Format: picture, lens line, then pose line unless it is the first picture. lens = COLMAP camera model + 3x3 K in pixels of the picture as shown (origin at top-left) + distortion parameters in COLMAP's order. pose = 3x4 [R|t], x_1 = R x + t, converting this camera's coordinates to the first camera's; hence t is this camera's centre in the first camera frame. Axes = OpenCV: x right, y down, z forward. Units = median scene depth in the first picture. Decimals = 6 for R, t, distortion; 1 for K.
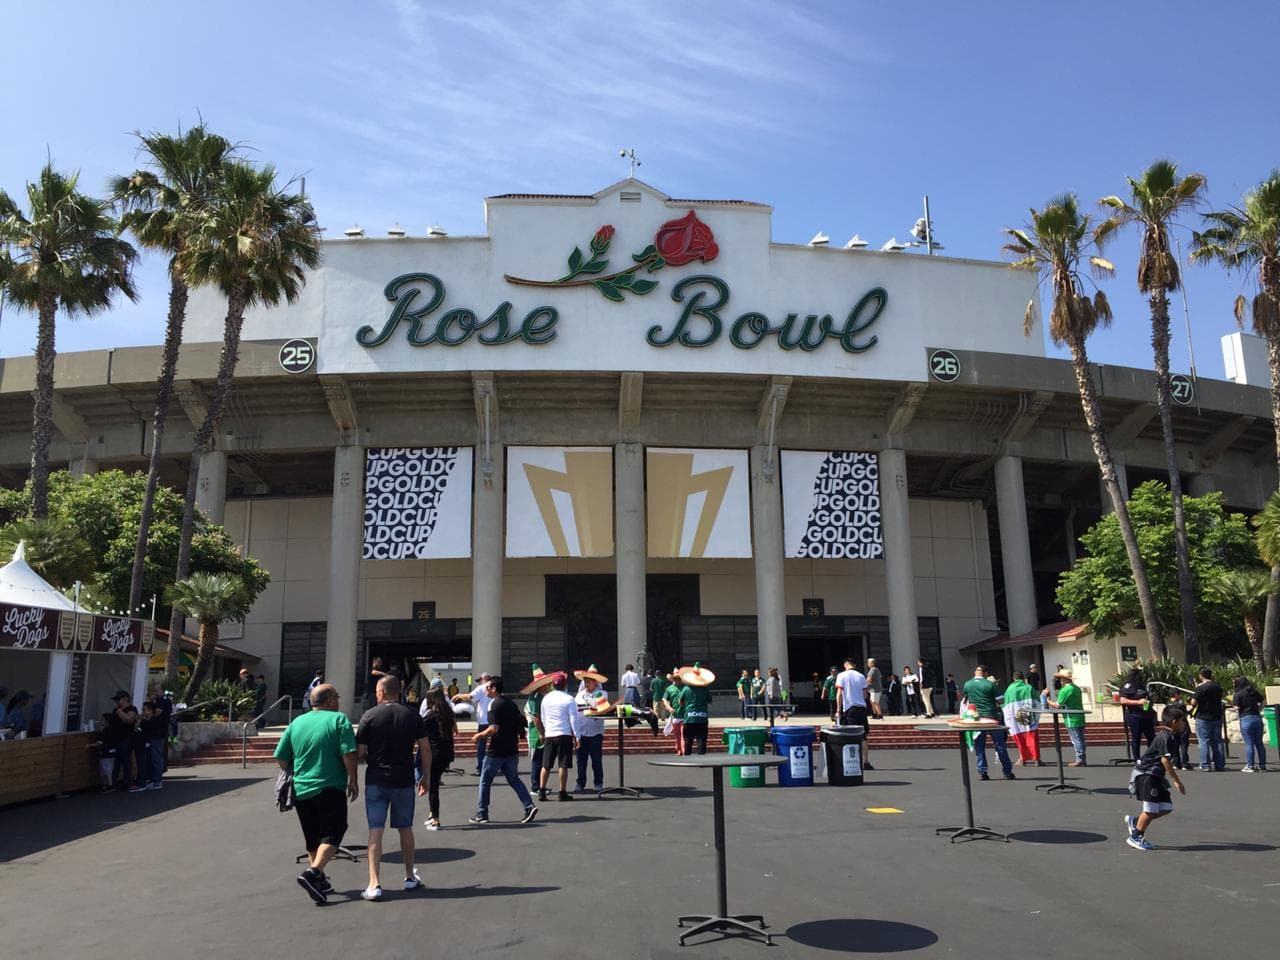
lens RADIAL K [[1110.0, 0, 640.0], [0, 1110.0, 480.0], [0, 0, 1]] dist [0.090652, -0.002816]
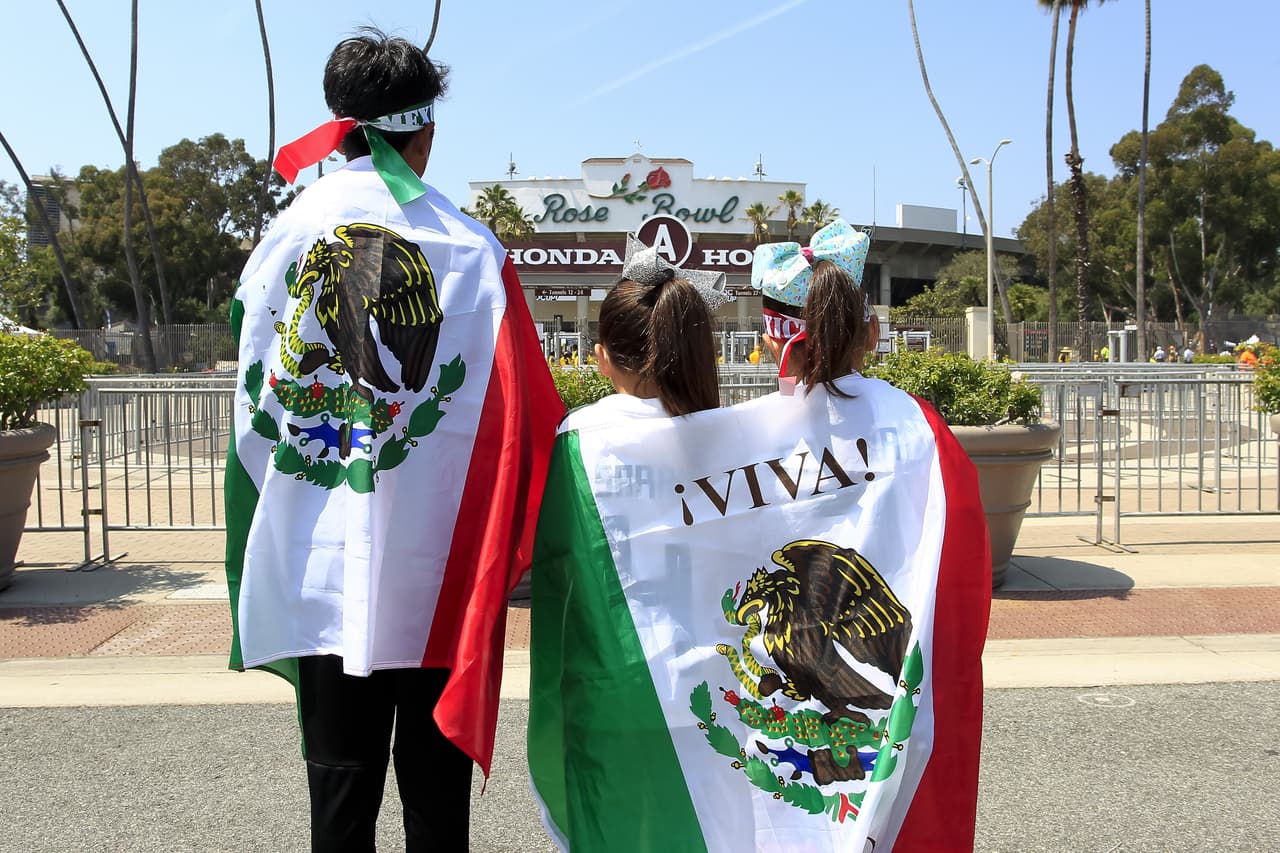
lens RADIAL K [[1114.0, 0, 640.0], [0, 1114.0, 426.5], [0, 0, 1]] dist [-0.119599, 0.101150]
pose [[0.996313, 0.022108, -0.082899, 0.222360], [-0.000399, 0.967414, 0.253201, -0.308293], [0.085795, -0.252234, 0.963855, -1.598007]]
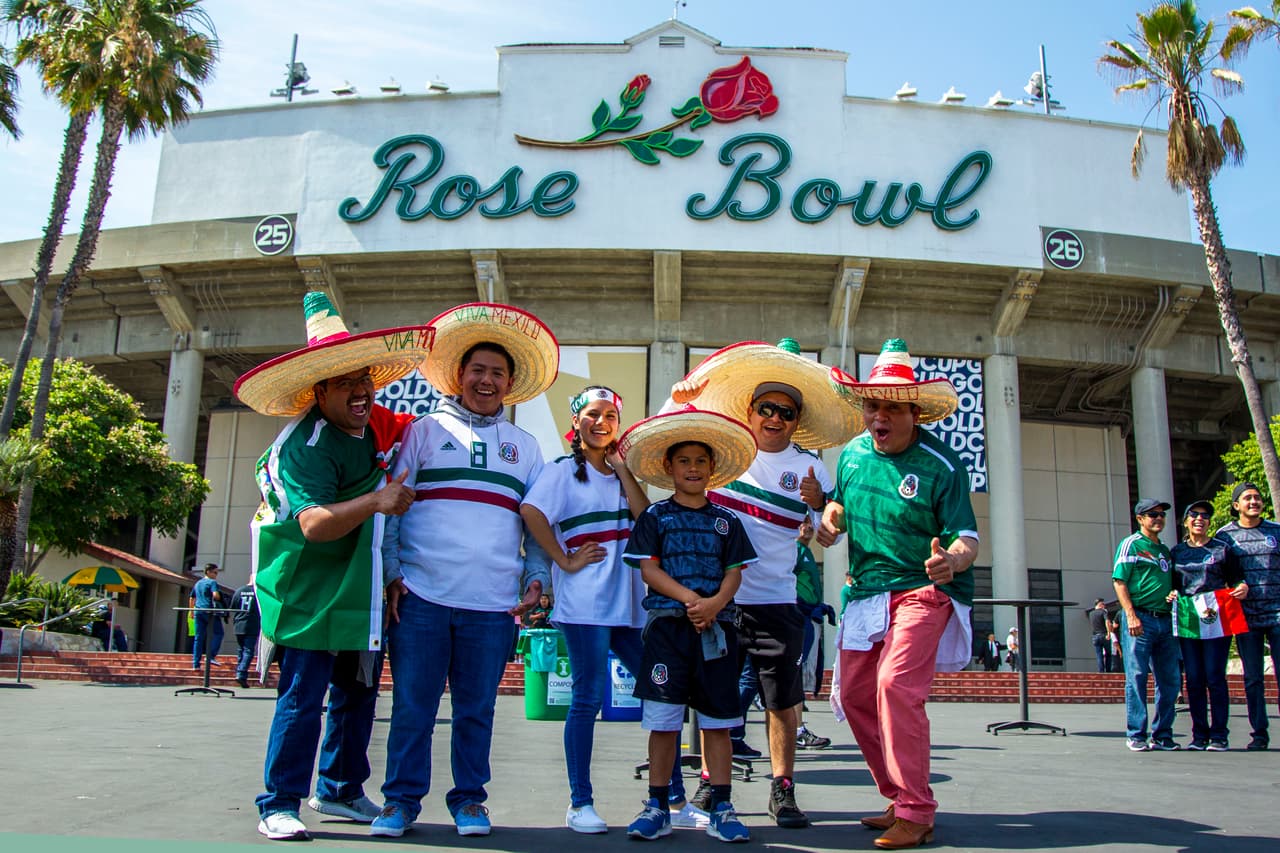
lens RADIAL K [[1255.4, 0, 640.0], [0, 1255.4, 426.5], [0, 0, 1]] dist [-0.119123, 0.115156]
pose [[0.993907, 0.014021, -0.109325, 0.072274], [-0.014933, 0.999860, -0.007526, 0.035992], [0.109204, 0.009112, 0.993978, 0.095045]]
